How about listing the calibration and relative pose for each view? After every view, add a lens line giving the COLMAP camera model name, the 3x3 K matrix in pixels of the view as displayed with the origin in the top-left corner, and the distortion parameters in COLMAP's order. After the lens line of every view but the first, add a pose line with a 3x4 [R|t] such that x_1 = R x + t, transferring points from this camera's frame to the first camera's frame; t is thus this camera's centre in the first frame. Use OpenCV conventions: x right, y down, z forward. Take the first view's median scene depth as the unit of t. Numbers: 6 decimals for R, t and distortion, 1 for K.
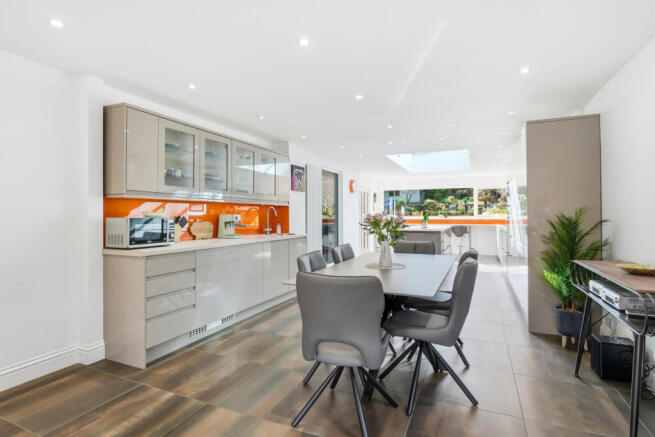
lens RADIAL K [[331.8, 0, 329.6], [0, 331.8, 211.2], [0, 0, 1]] dist [-0.001224, -0.000048]
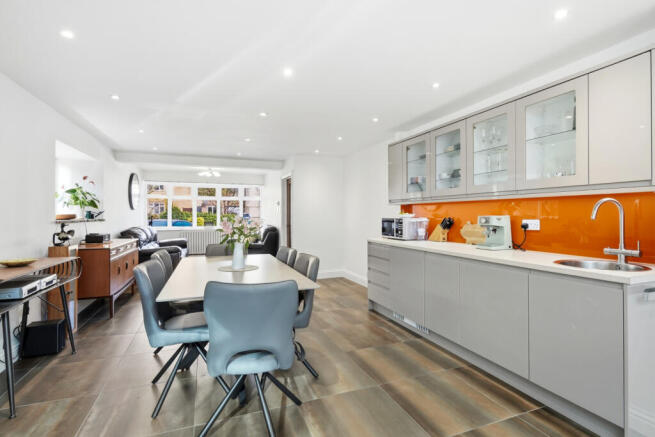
lens RADIAL K [[321.7, 0, 327.5], [0, 321.7, 218.5], [0, 0, 1]] dist [-0.000705, 0.000074]
pose [[-0.712260, 0.010260, -0.701841, 0.247970], [0.015033, 0.999887, -0.000639, 0.006865], [0.701755, -0.011006, -0.712334, 0.706732]]
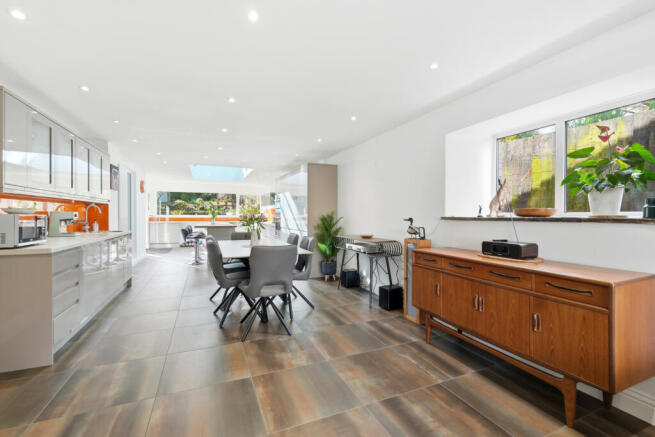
lens RADIAL K [[286.5, 0, 327.5], [0, 286.5, 218.5], [0, 0, 1]] dist [-0.000812, -0.000011]
pose [[0.678818, -0.002373, 0.734303, -0.221942], [-0.016141, 0.999705, 0.018152, 0.001284], [-0.734129, -0.024174, 0.678579, -0.067372]]
